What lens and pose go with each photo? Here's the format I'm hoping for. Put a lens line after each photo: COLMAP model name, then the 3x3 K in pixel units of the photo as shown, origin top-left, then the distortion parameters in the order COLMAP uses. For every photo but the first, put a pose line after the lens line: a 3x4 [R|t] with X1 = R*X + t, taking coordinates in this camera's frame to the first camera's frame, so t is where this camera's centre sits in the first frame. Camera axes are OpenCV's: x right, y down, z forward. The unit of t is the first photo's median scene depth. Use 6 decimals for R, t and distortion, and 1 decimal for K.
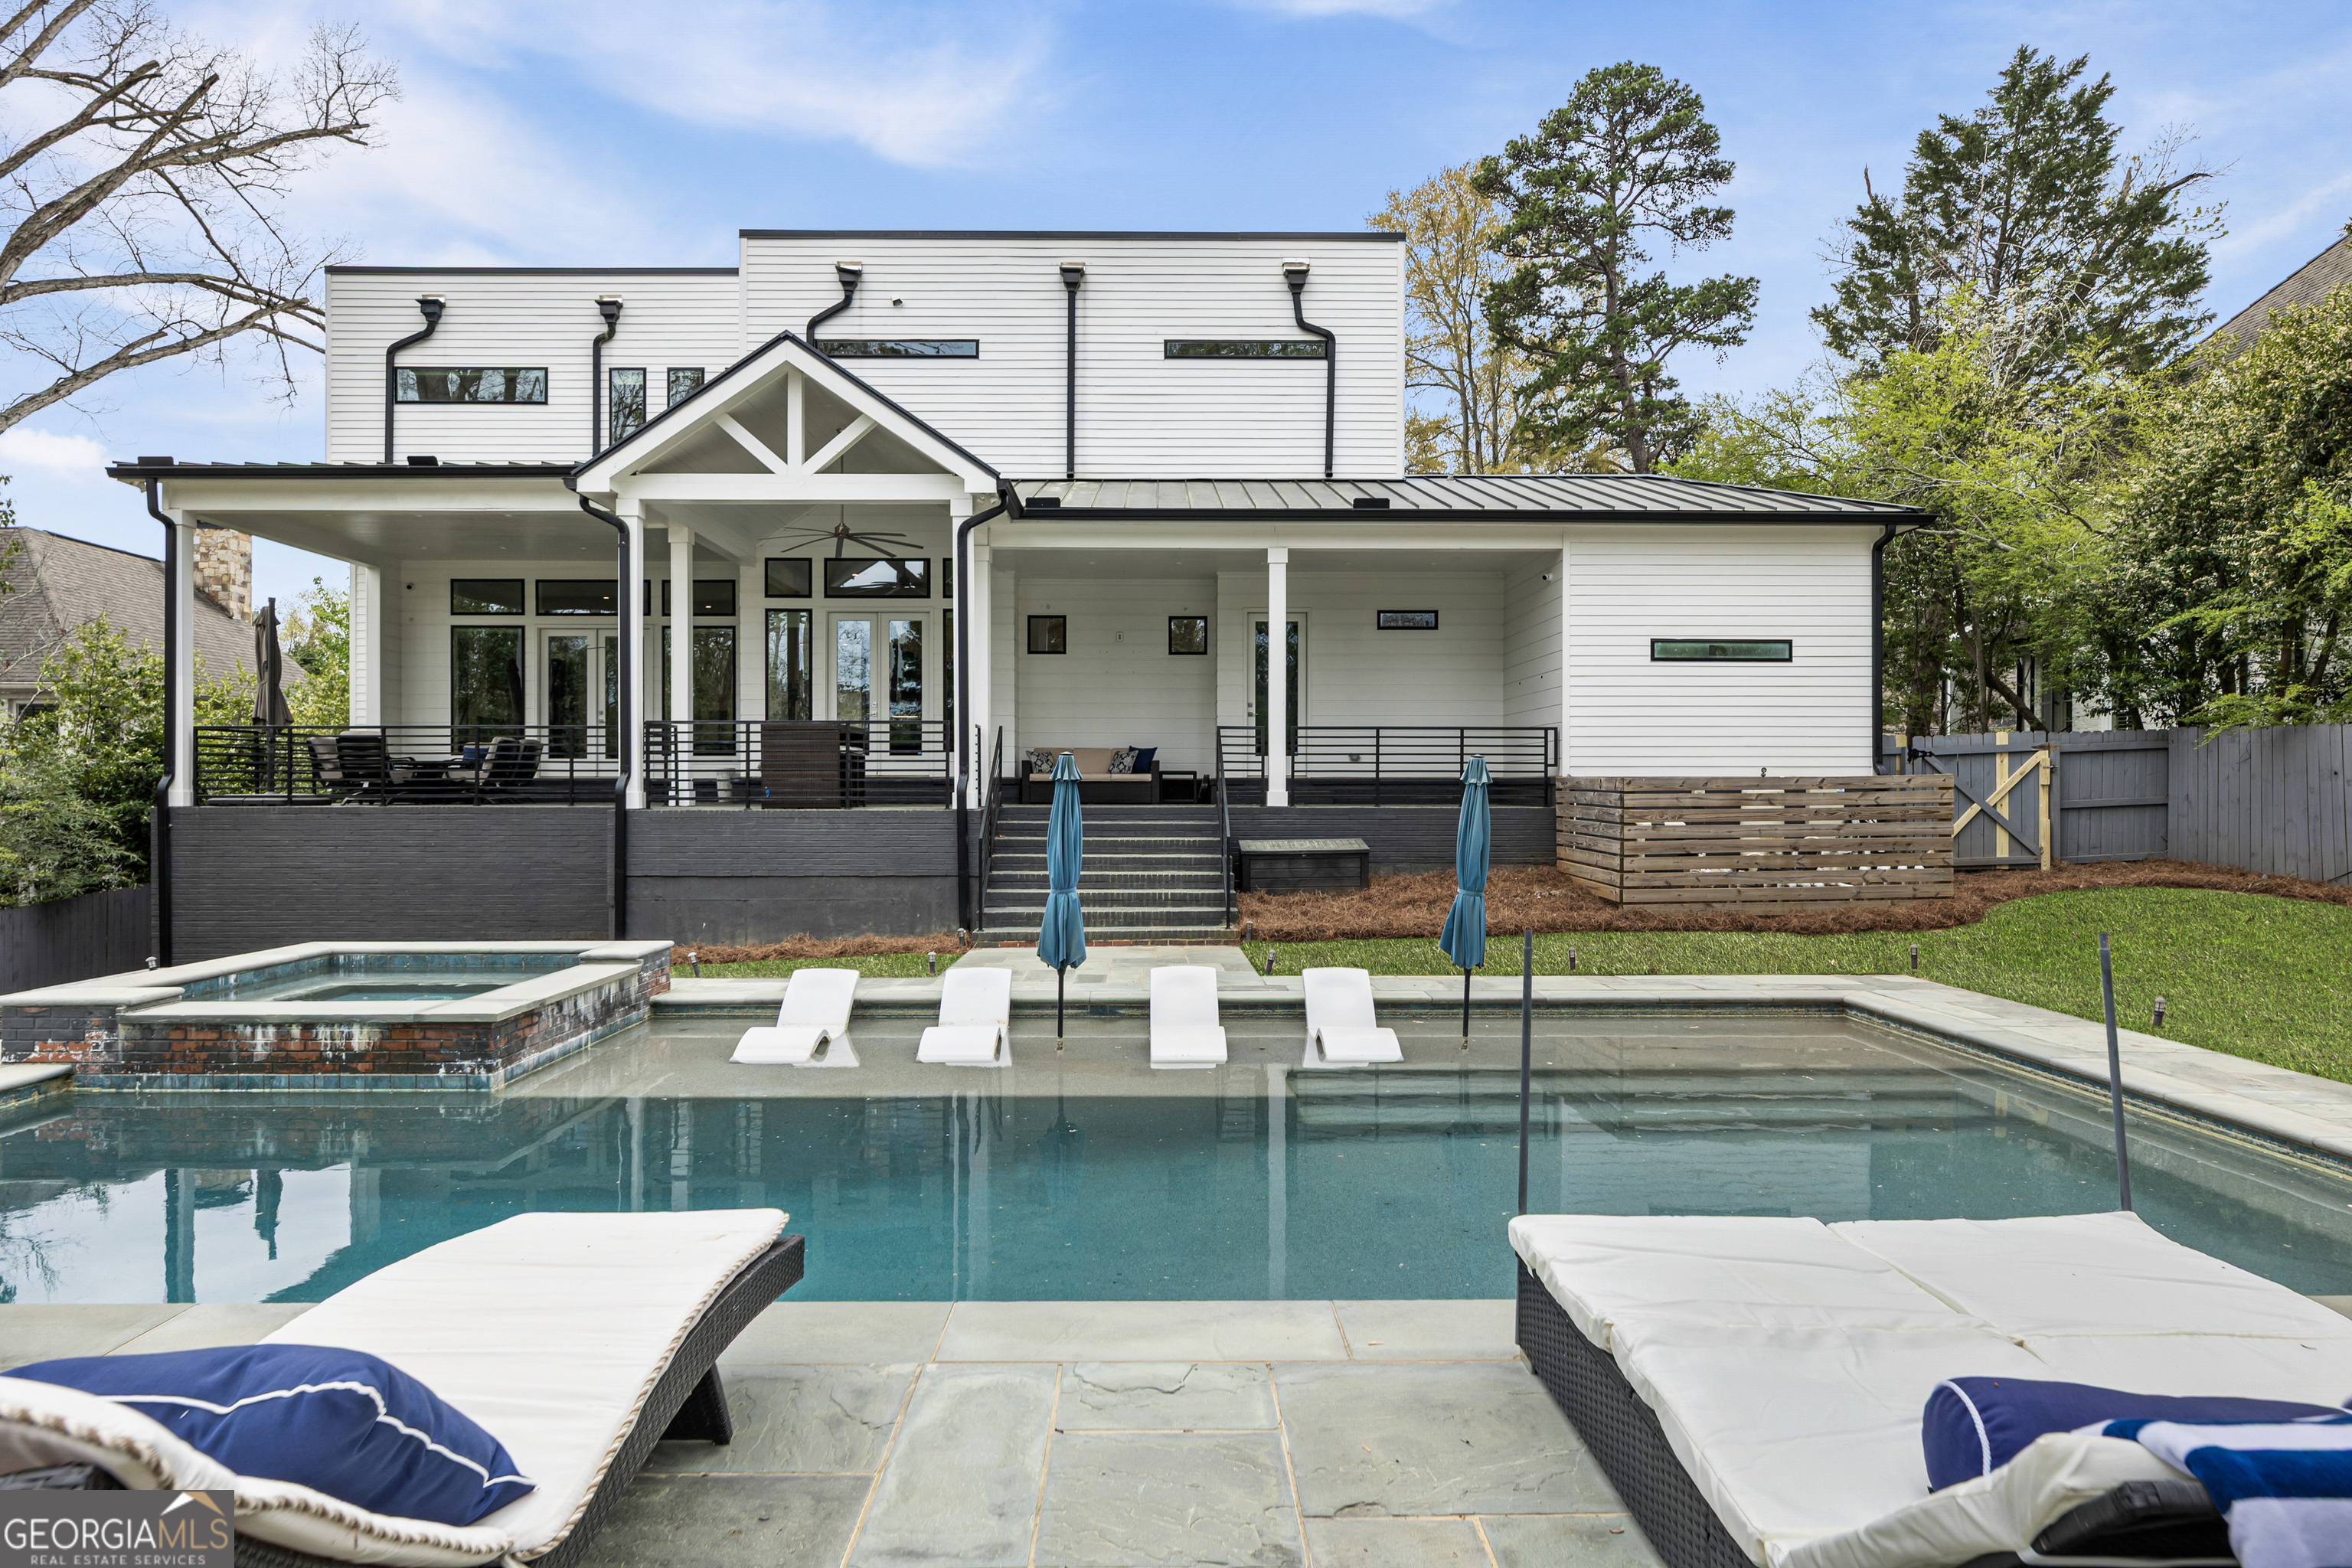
lens RADIAL K [[1311.1, 0, 1159.7], [0, 1311.1, 796.7], [0, 0, 1]] dist [0.000211, 0.000142]
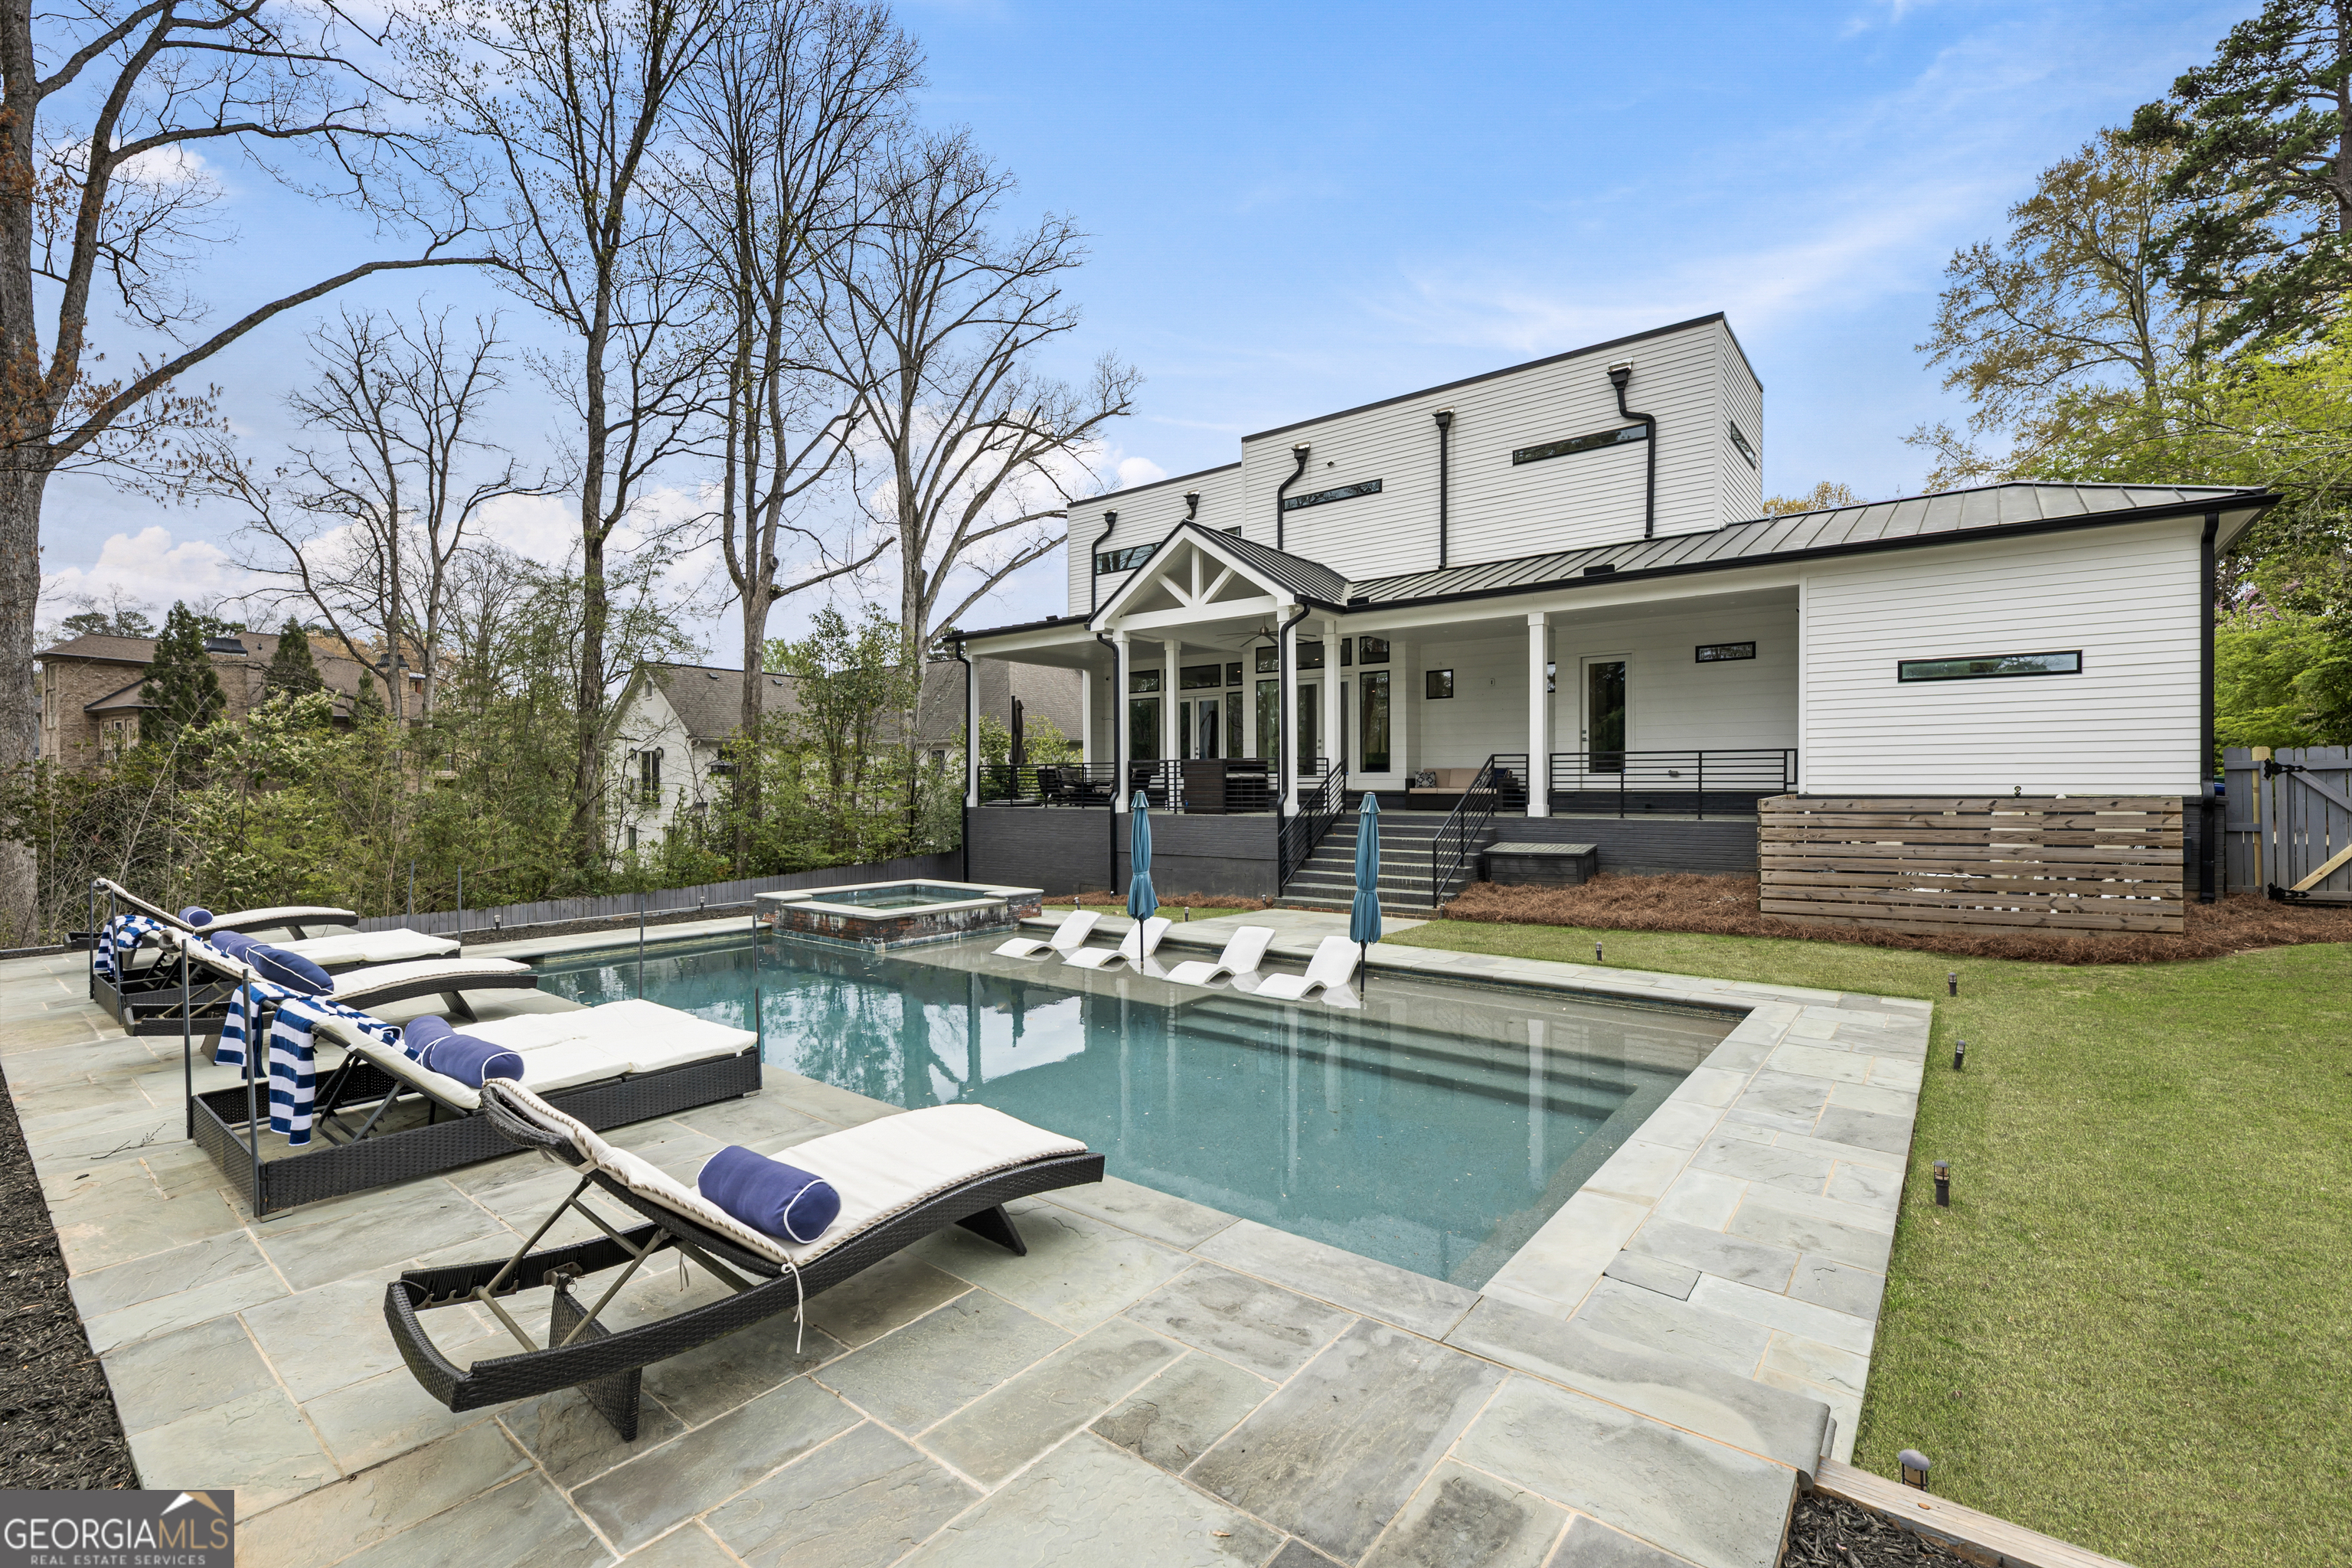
lens RADIAL K [[1019.8, 0, 1161.5], [0, 1019.8, 789.4], [0, 0, 1]] dist [-0.002228, -0.000504]
pose [[0.770726, 0.000218, -0.637166, 0.442616], [0.000993, 0.999998, 0.001543, -0.021010], [0.637166, -0.001822, 0.770725, 0.009960]]
